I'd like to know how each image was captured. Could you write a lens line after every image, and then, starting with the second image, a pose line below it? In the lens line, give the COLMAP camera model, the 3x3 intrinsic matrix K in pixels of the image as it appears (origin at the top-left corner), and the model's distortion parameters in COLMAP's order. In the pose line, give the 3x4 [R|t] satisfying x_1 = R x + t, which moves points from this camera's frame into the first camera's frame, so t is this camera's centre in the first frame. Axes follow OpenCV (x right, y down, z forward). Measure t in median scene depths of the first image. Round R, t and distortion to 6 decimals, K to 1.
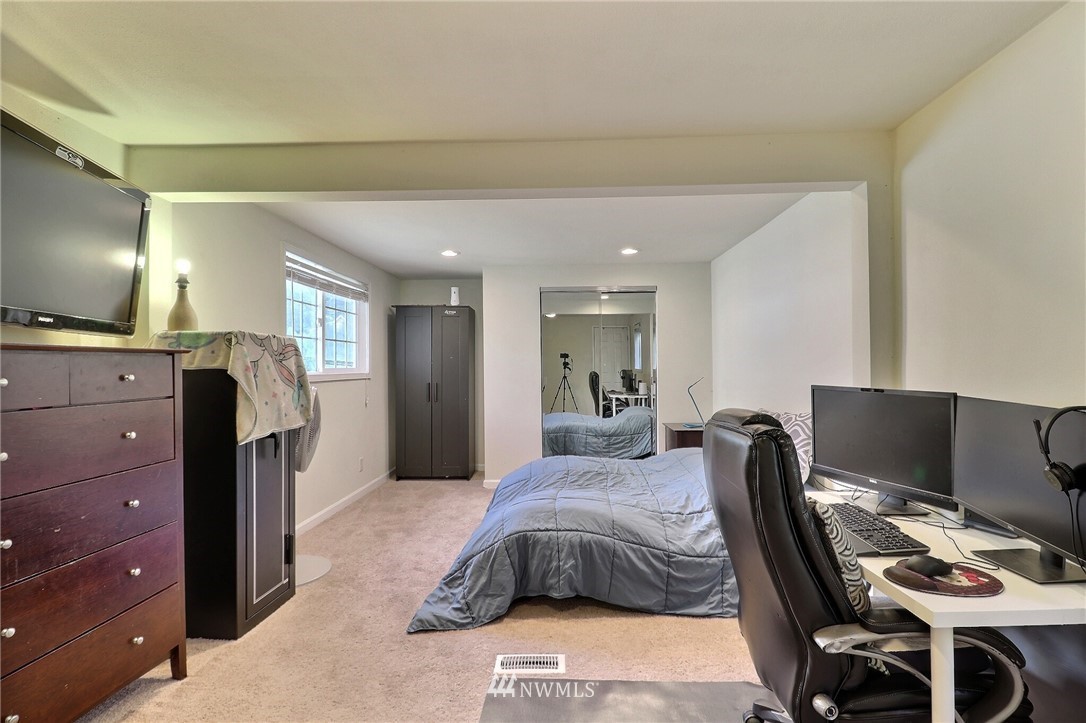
lens RADIAL K [[508.1, 0, 542.3], [0, 508.1, 364.6], [0, 0, 1]] dist [-0.000396, -0.011805]
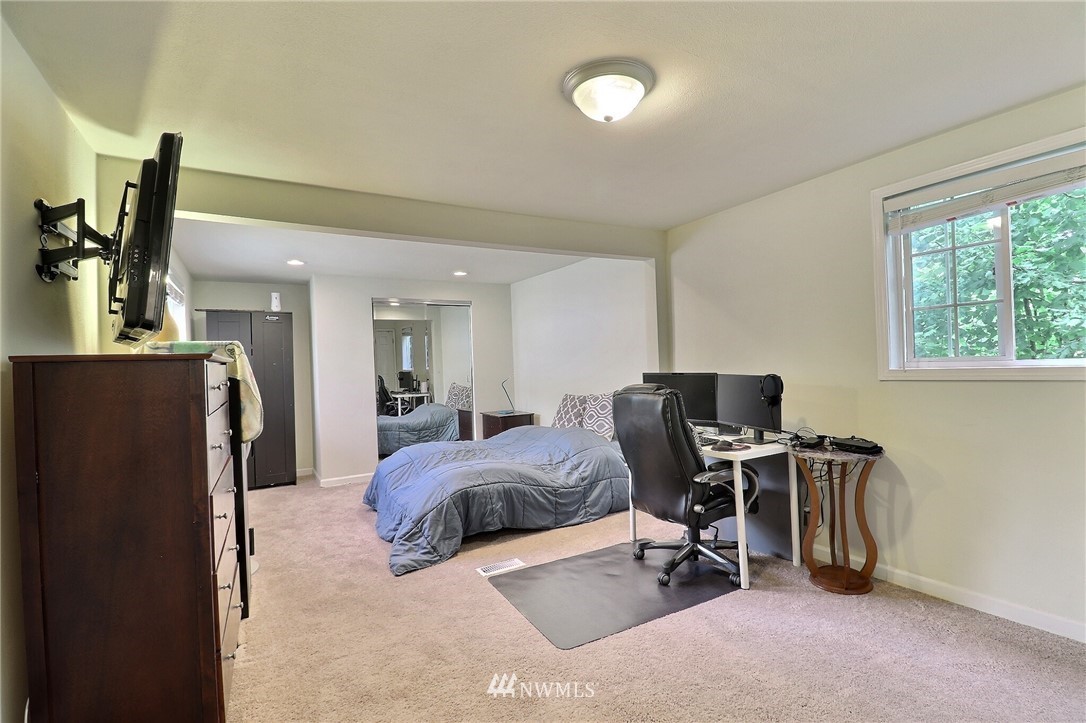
lens RADIAL K [[508.1, 0, 545.3], [0, 508.1, 362.4], [0, 0, 1]] dist [-0.000396, -0.011805]
pose [[0.851837, -0.020047, 0.523423, -0.568250], [0.024445, 0.999700, -0.001495, -0.003106], [-0.523236, 0.014068, 0.852072, -0.285475]]
